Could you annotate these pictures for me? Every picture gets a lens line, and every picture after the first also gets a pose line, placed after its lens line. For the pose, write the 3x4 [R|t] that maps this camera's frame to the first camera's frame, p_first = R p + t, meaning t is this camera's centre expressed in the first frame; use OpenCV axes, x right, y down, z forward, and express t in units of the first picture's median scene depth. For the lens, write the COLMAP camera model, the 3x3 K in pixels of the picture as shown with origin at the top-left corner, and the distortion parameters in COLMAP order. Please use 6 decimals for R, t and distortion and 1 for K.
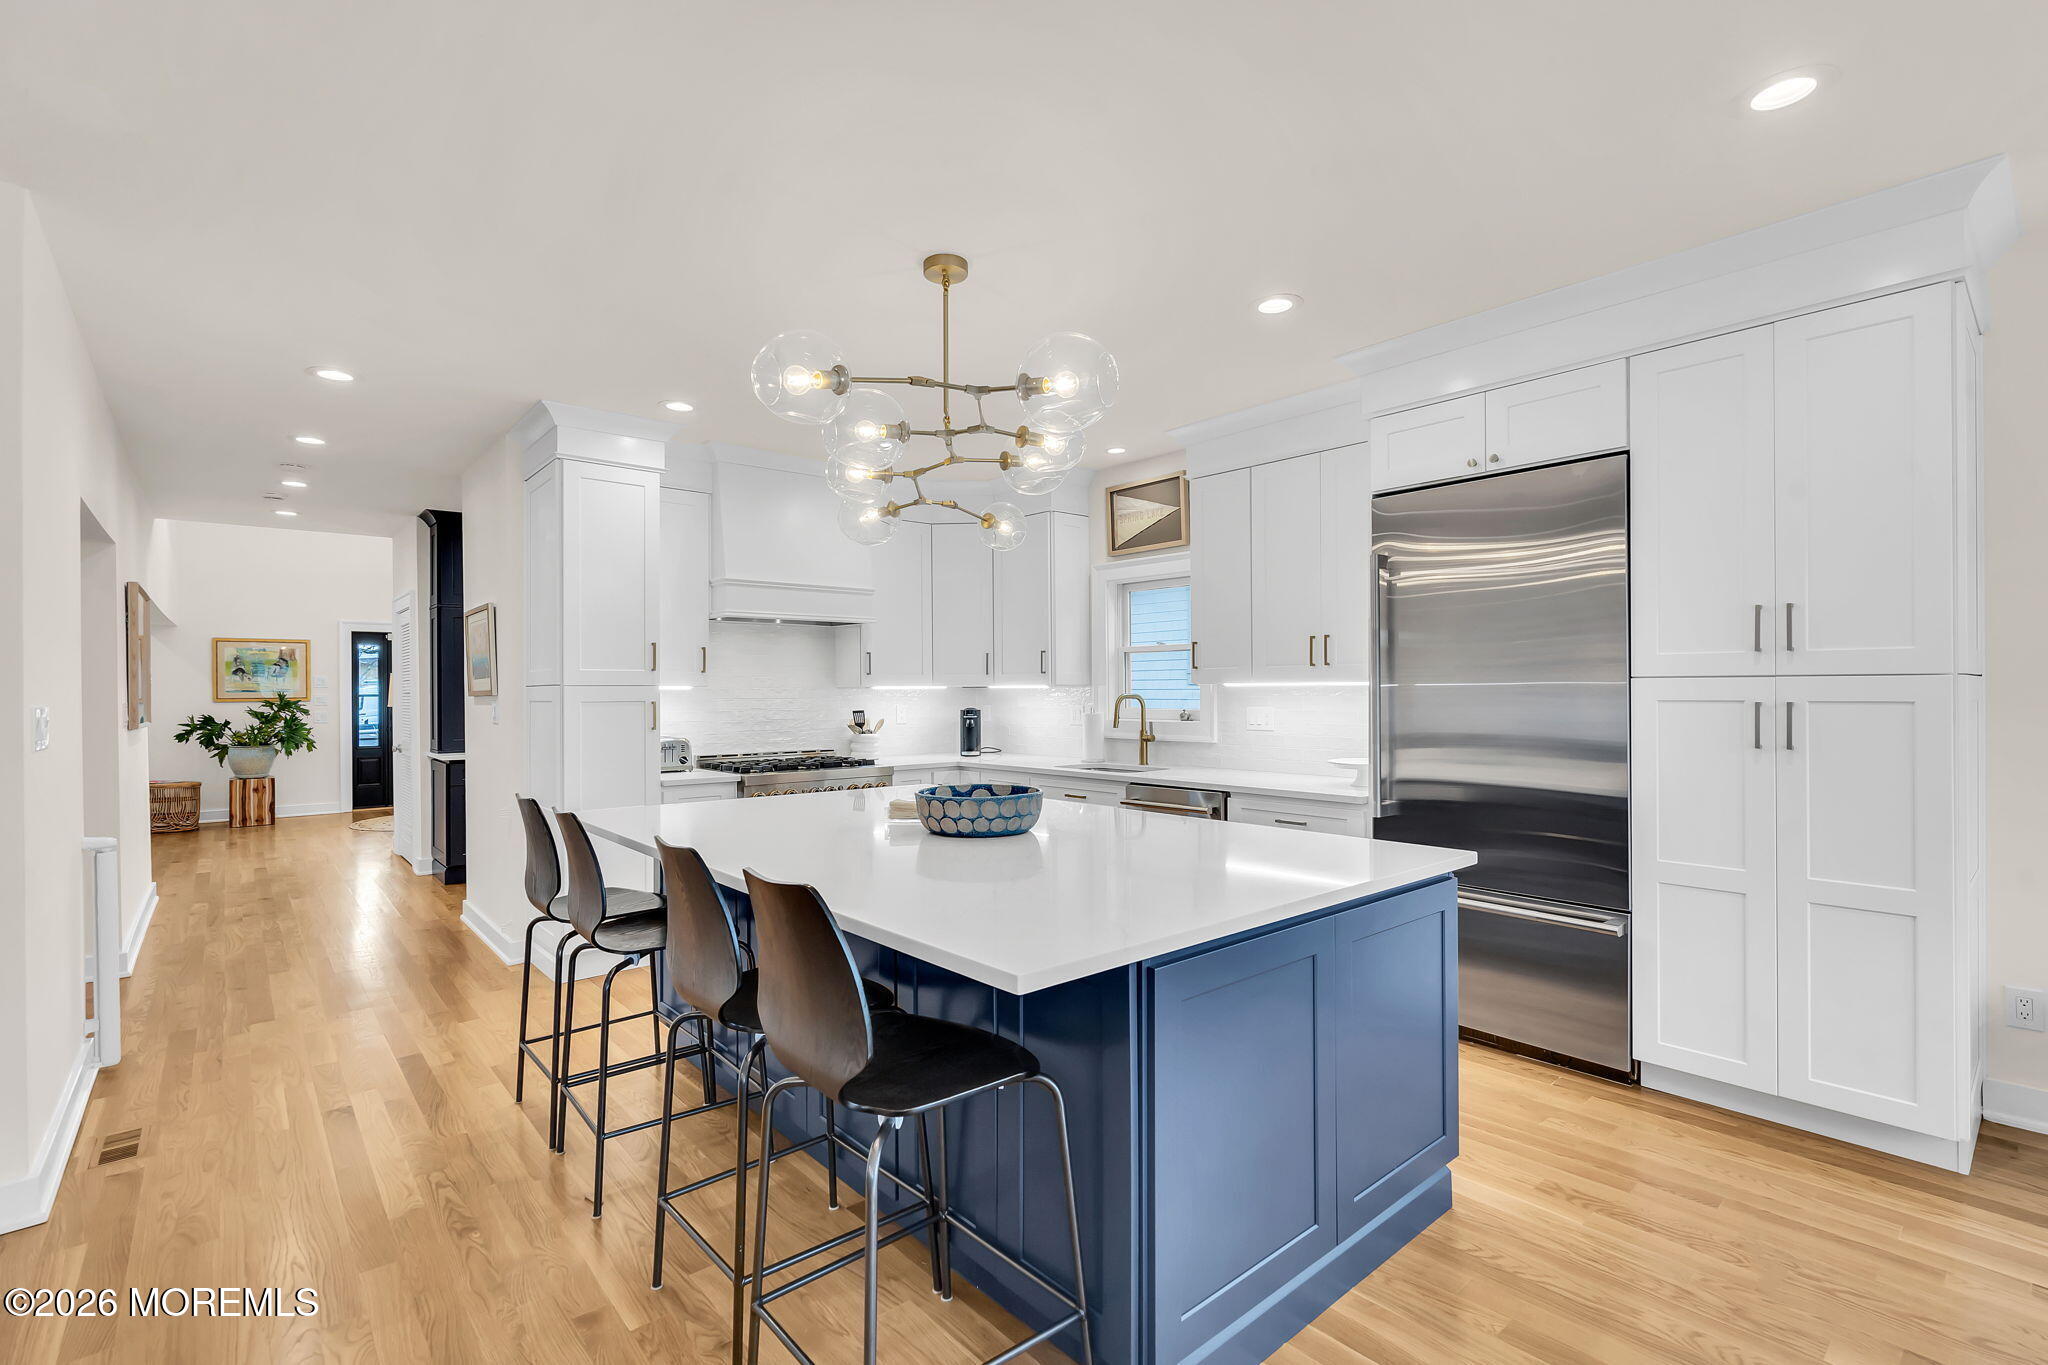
lens RADIAL K [[919.4, 0, 1026.8], [0, 919.4, 690.9], [0, 0, 1]] dist [-0.002374, -0.000127]
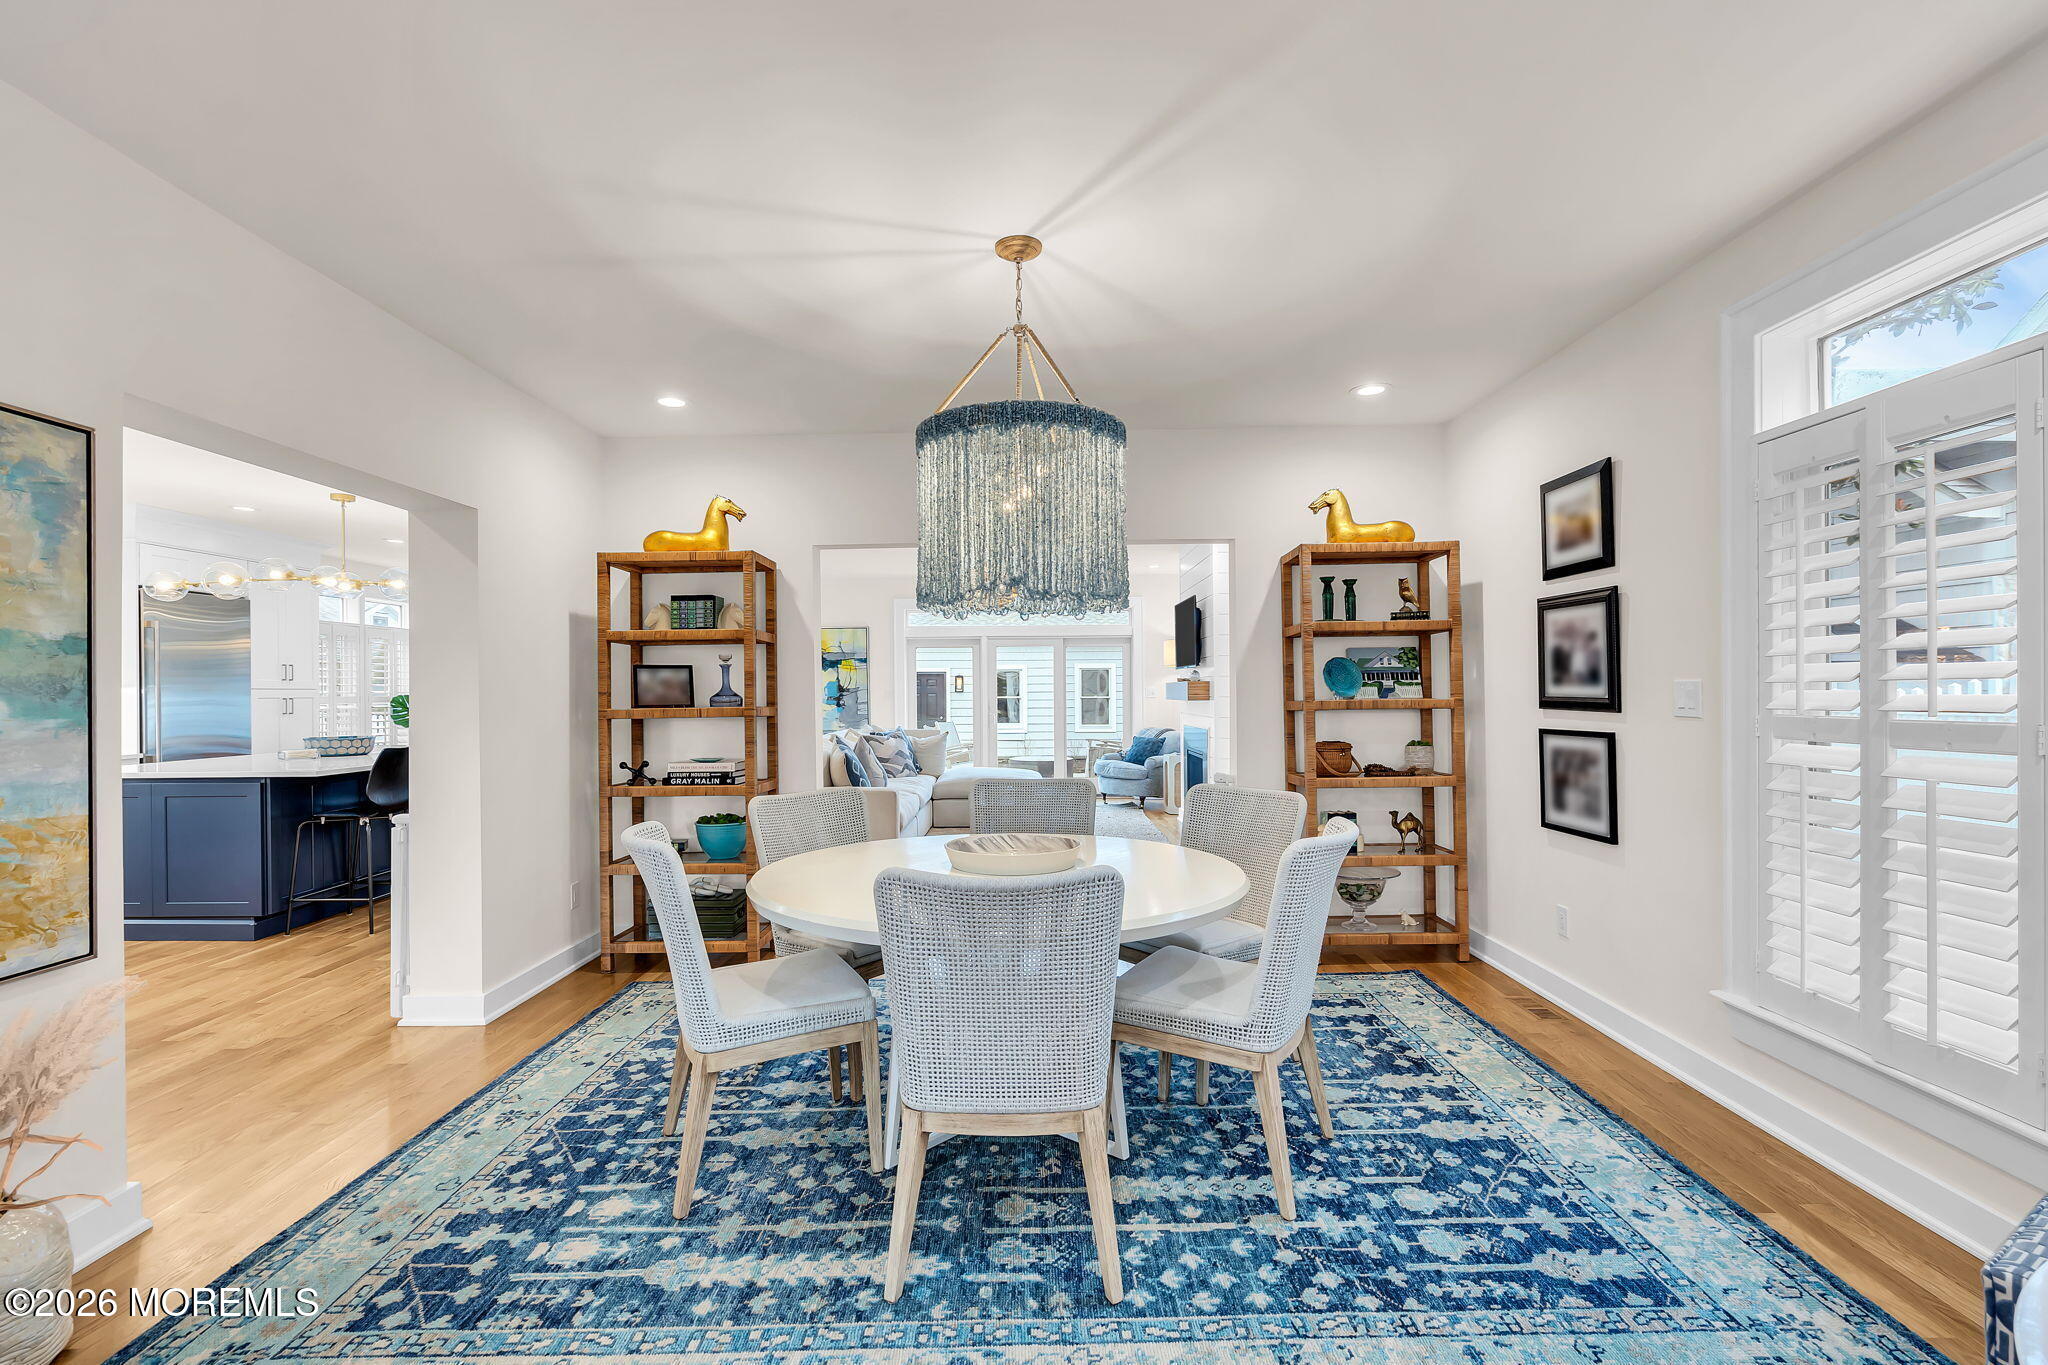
lens RADIAL K [[922.9, 0, 1024.6], [0, 922.9, 697.0], [0, 0, 1]] dist [-0.004588, 0.001511]
pose [[-0.751935, 0.002133, 0.659233, -2.828709], [0.007322, 0.999960, 0.005116, 0.010260], [-0.659196, 0.008674, -0.751921, 1.638108]]
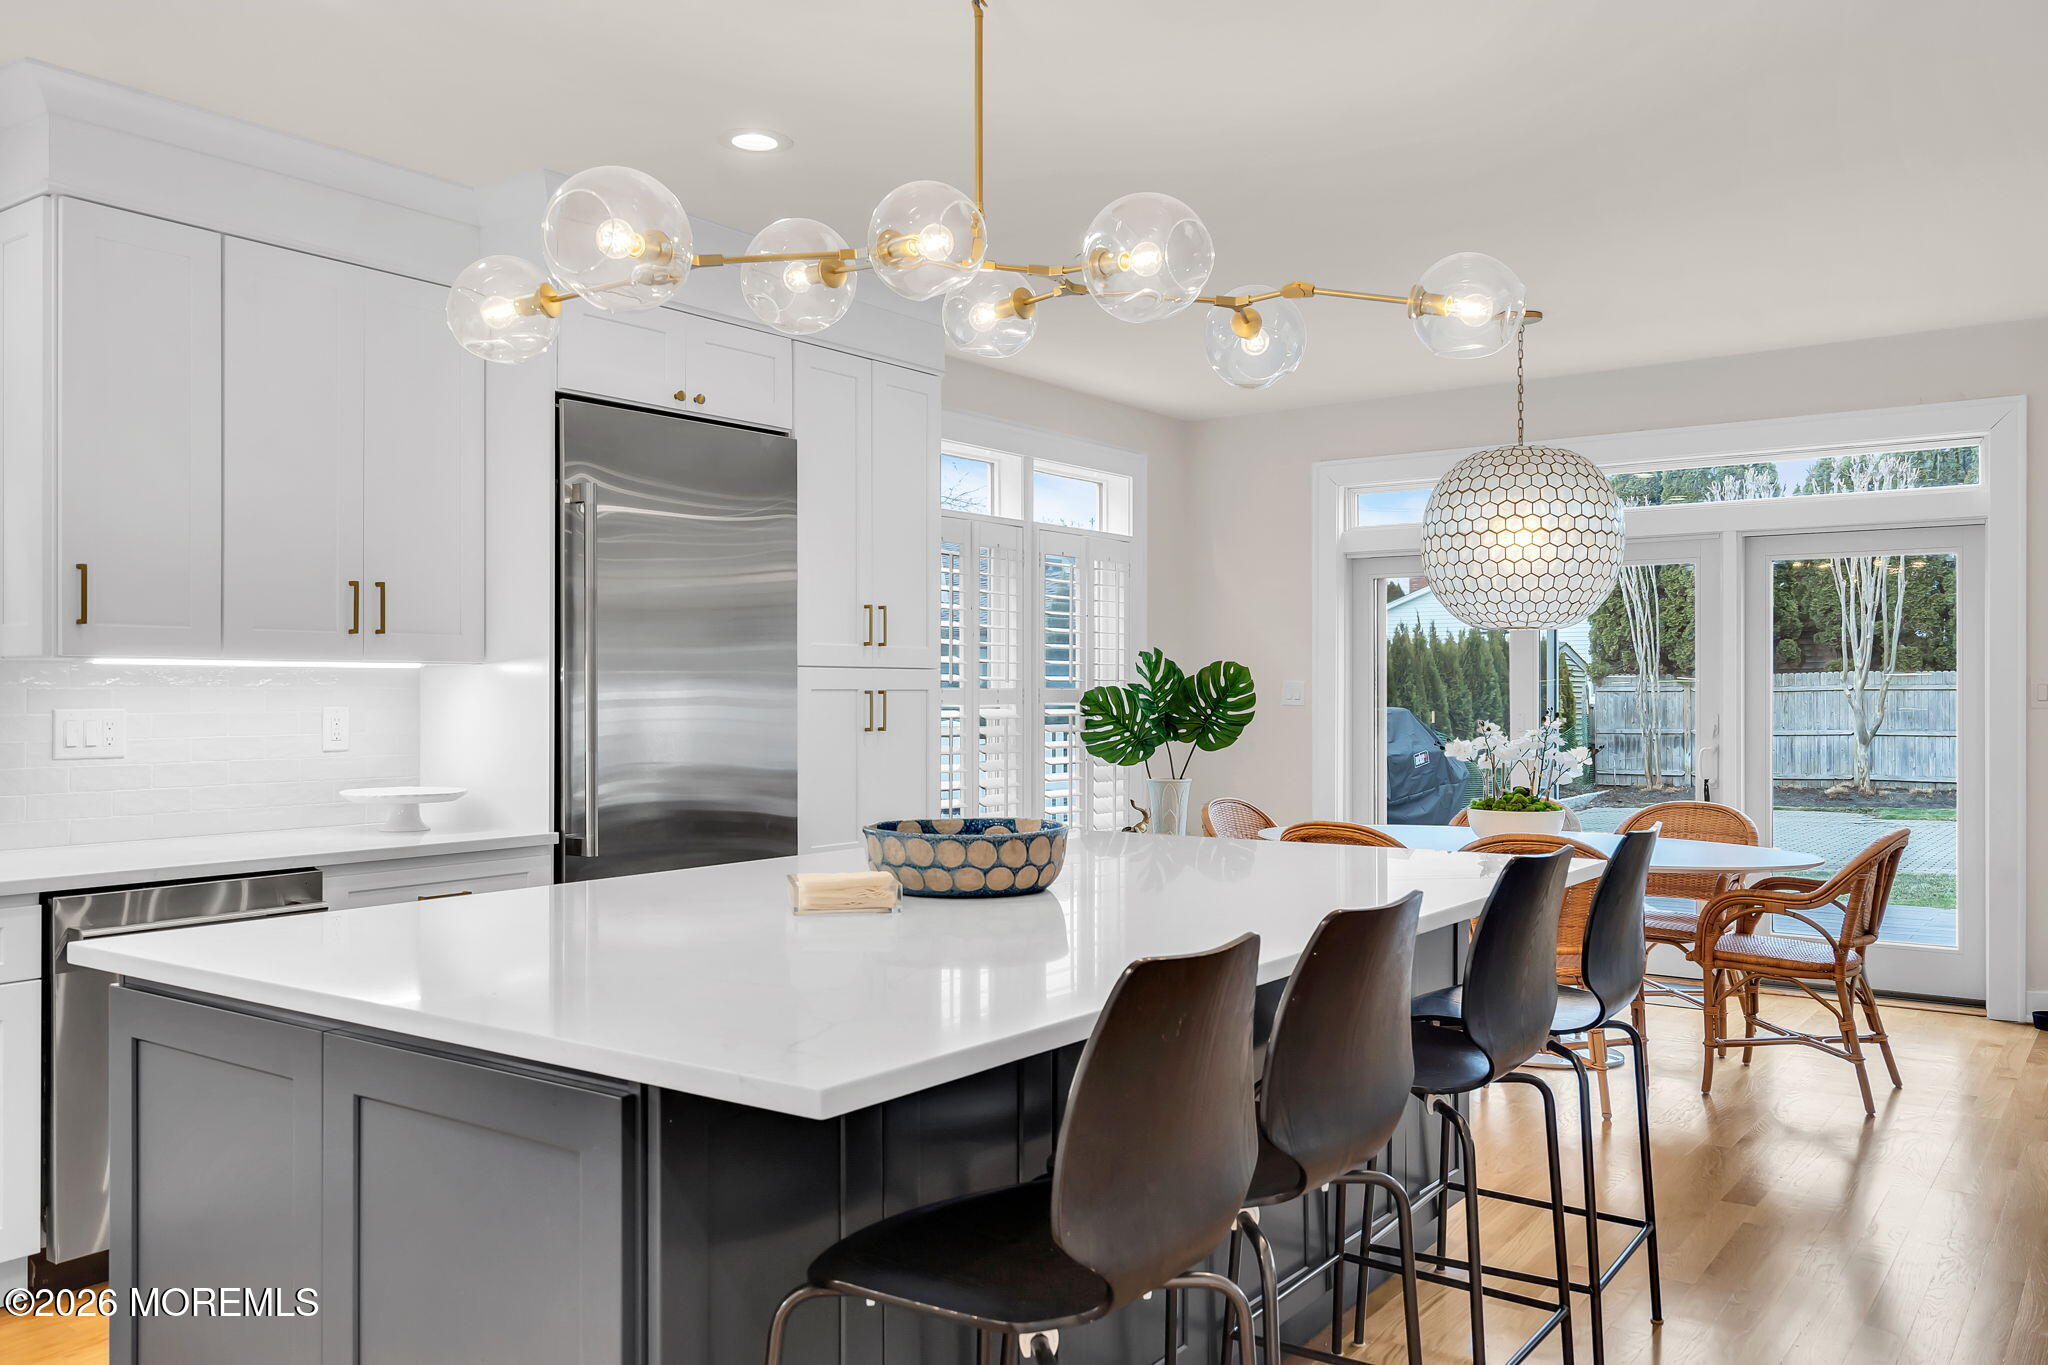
lens RADIAL K [[1611.0, 0, 1020.1], [0, 1611.0, 709.7], [0, 0, 1]] dist [-0.001078, 0.002250]
pose [[-0.224379, -0.009465, 0.974456, -1.178033], [0.000773, 0.999951, 0.009890, 0.015880], [-0.974502, 0.002972, -0.224360, 1.261732]]
